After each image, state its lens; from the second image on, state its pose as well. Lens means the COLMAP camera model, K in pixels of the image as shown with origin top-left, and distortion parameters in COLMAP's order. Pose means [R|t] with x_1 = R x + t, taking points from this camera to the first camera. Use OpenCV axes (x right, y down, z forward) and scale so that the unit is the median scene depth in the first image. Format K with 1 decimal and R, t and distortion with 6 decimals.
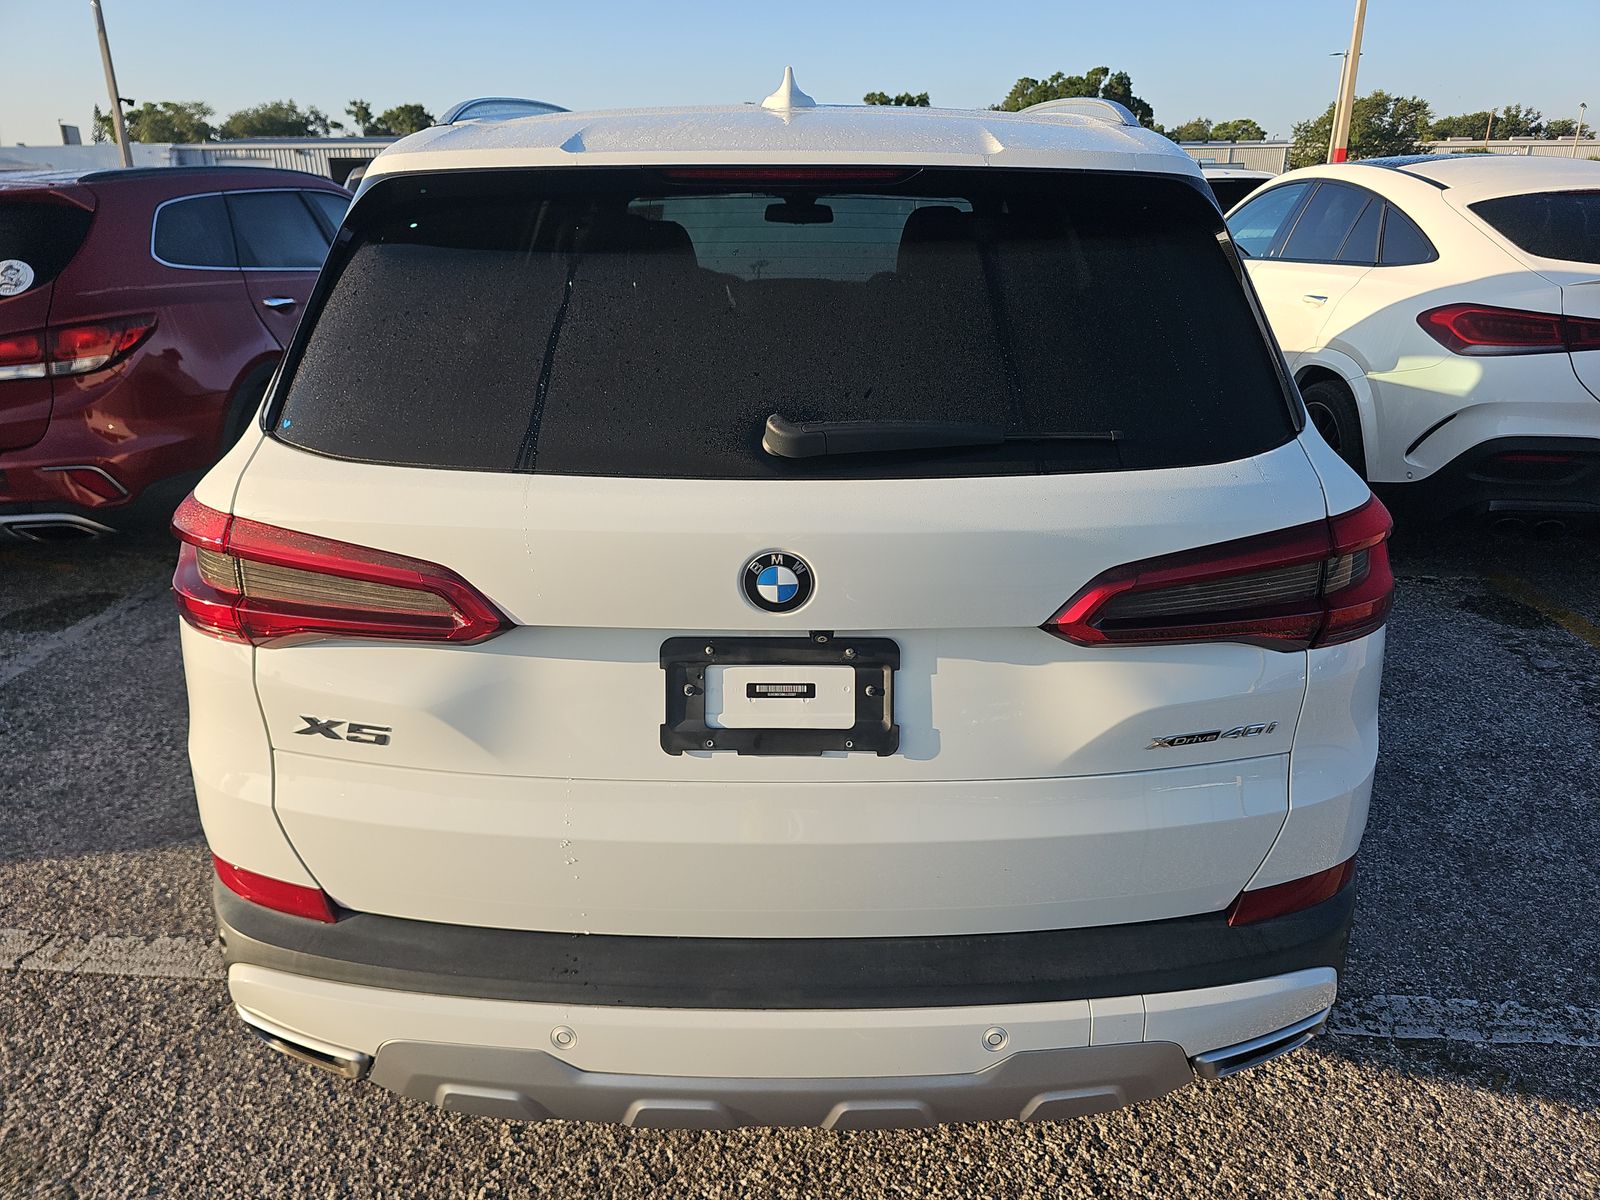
lens RADIAL K [[1078.5, 0, 801.1], [0, 1078.5, 584.2], [0, 0, 1]] dist [0.044829, -0.043827]
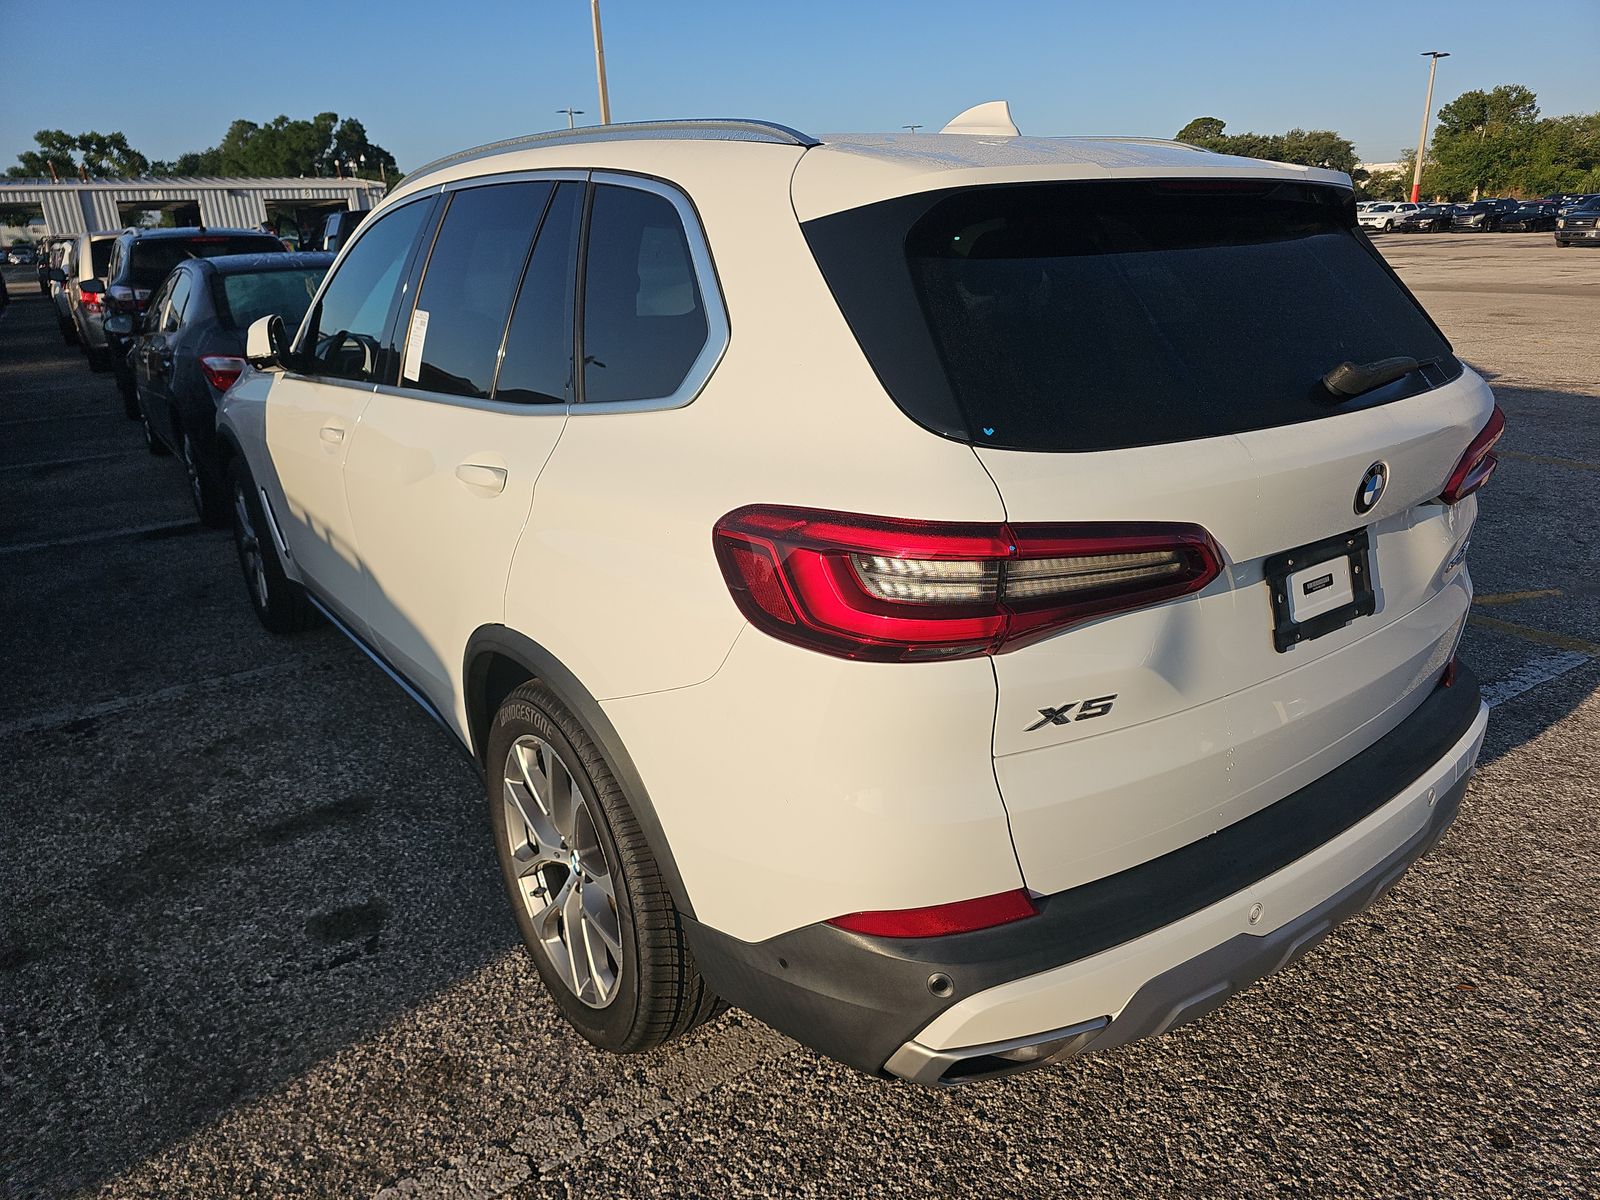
lens RADIAL K [[1072.5, 0, 832.1], [0, 1072.5, 596.8], [0, 0, 1]] dist [0.058191, -0.069316]
pose [[0.785036, -0.209155, 0.583071, -0.580378], [0.225683, 0.973151, 0.045226, -0.035967], [-0.576875, 0.096085, 0.811161, 0.135994]]
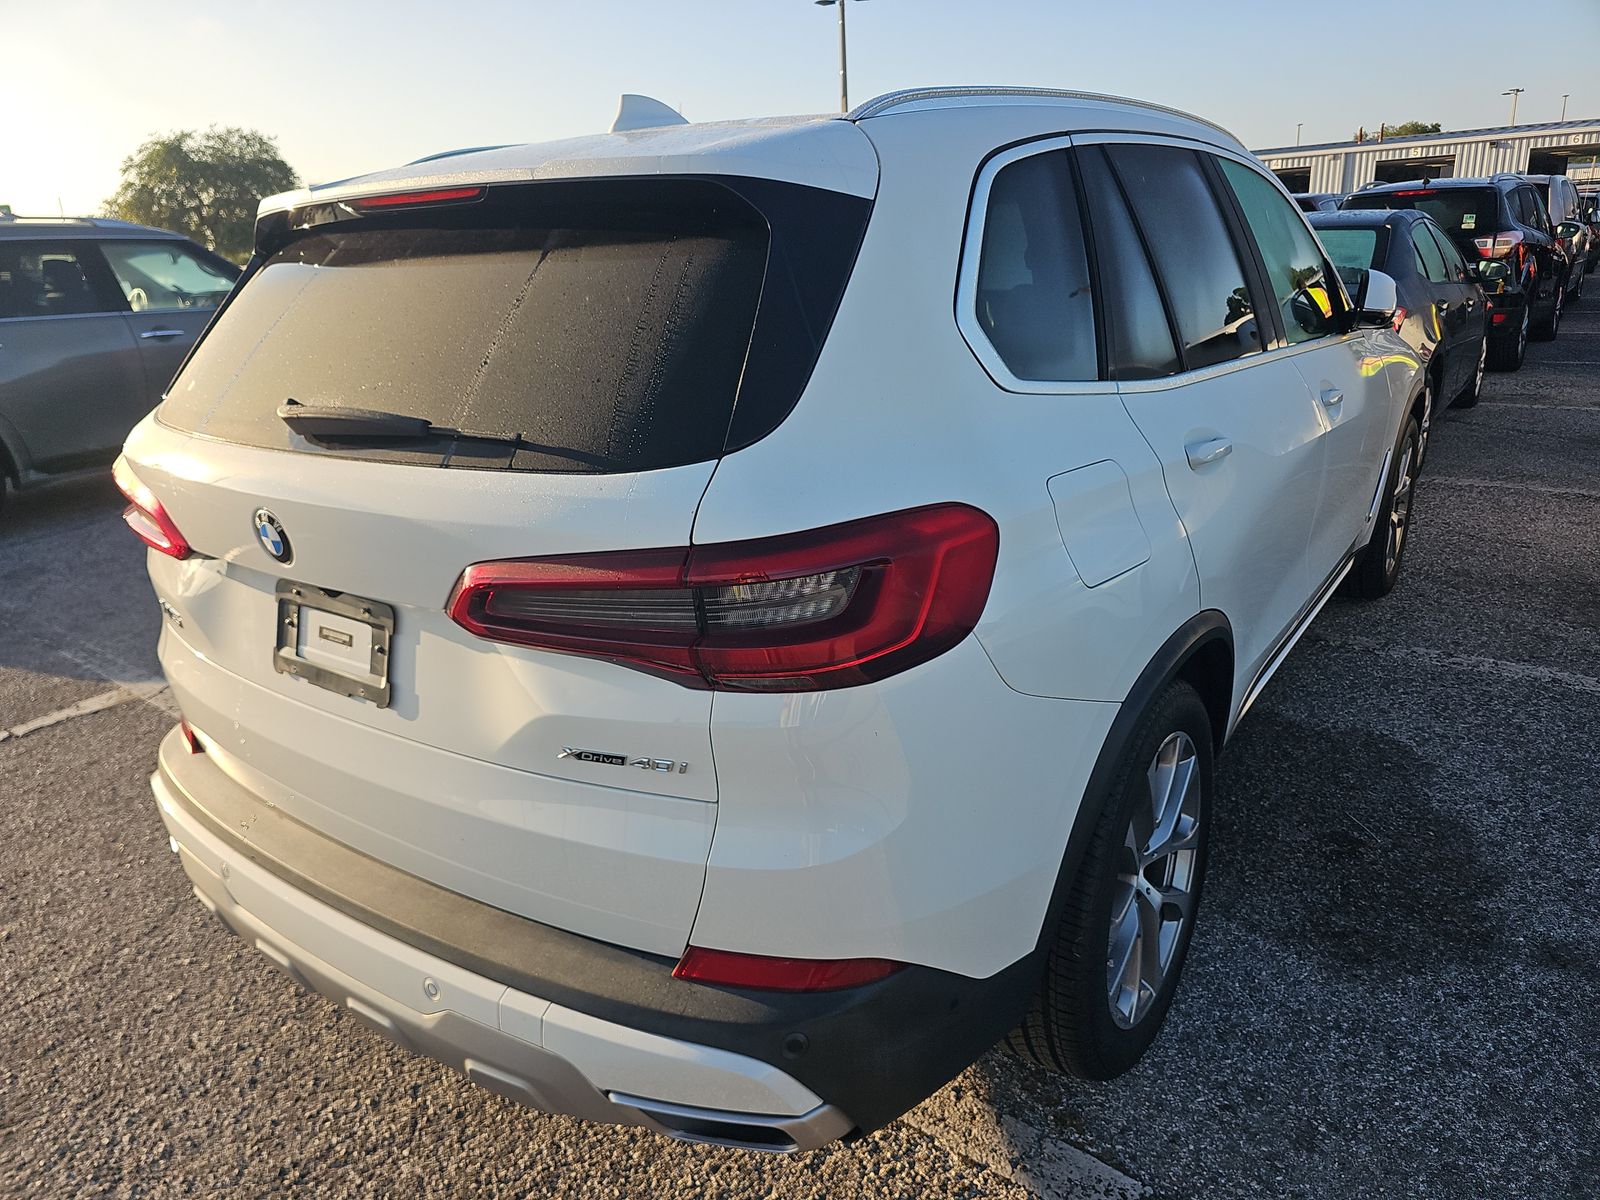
lens RADIAL K [[1072.3, 0, 792.1], [0, 1072.3, 597.9], [0, 0, 1]] dist [0.042072, -0.041864]
pose [[0.808202, 0.143348, -0.571192, 0.501753], [-0.149332, 0.988107, 0.036682, -0.029493], [0.569657, 0.055650, 0.819996, 0.145571]]
